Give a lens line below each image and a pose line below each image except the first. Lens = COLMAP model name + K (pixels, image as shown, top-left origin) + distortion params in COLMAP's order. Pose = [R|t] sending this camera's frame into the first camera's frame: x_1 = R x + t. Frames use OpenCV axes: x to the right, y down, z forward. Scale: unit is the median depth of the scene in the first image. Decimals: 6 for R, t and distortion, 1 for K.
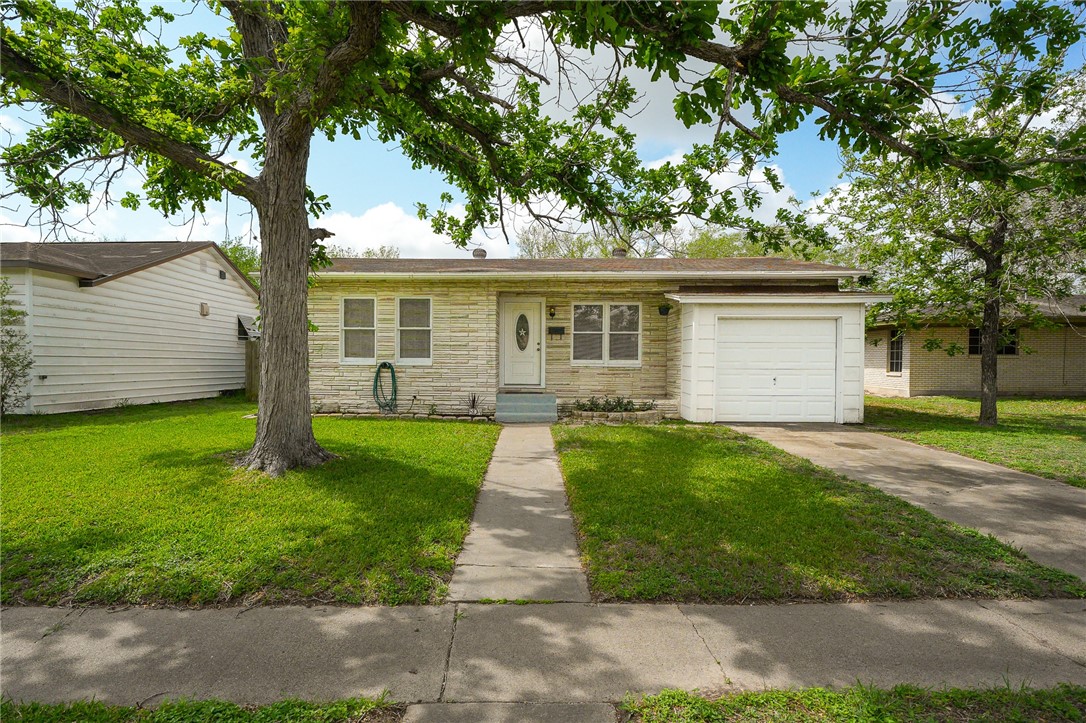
lens RADIAL K [[539.2, 0, 538.4], [0, 539.2, 364.4], [0, 0, 1]] dist [-0.001577, 0.000554]
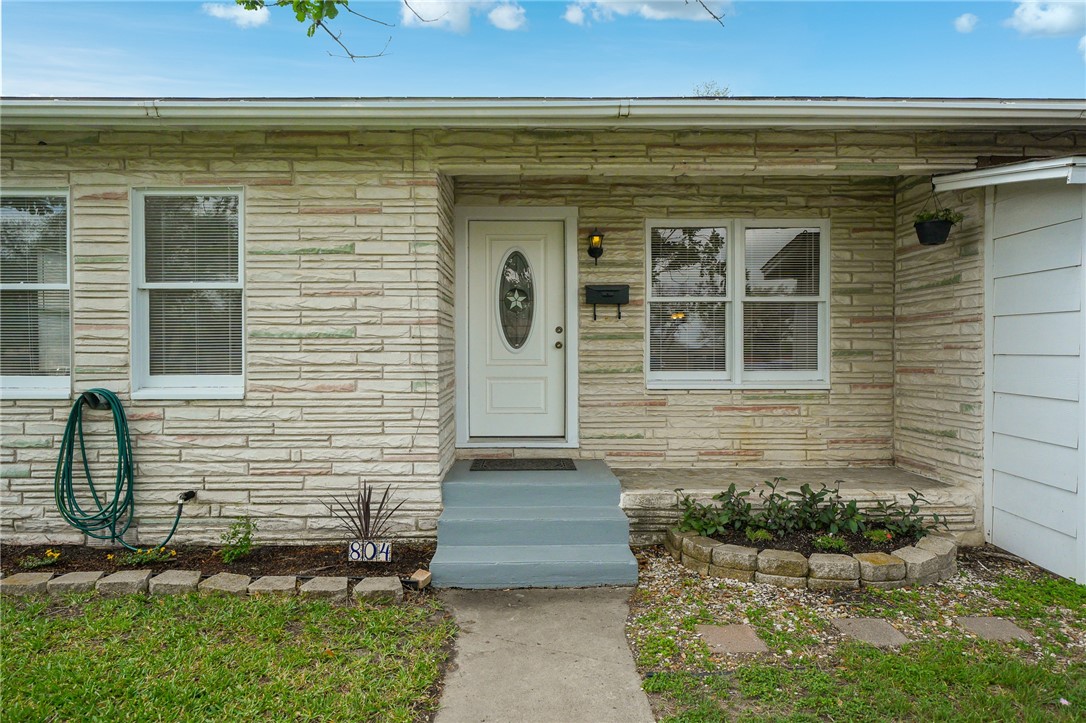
lens RADIAL K [[647.7, 0, 546.7], [0, 647.7, 360.0], [0, 0, 1]] dist [-0.000479, 0.000303]
pose [[0.999727, -0.008251, 0.021842, -0.020875], [0.008133, 0.999952, 0.005518, -0.021639], [-0.021886, -0.005339, 0.999746, 0.599274]]
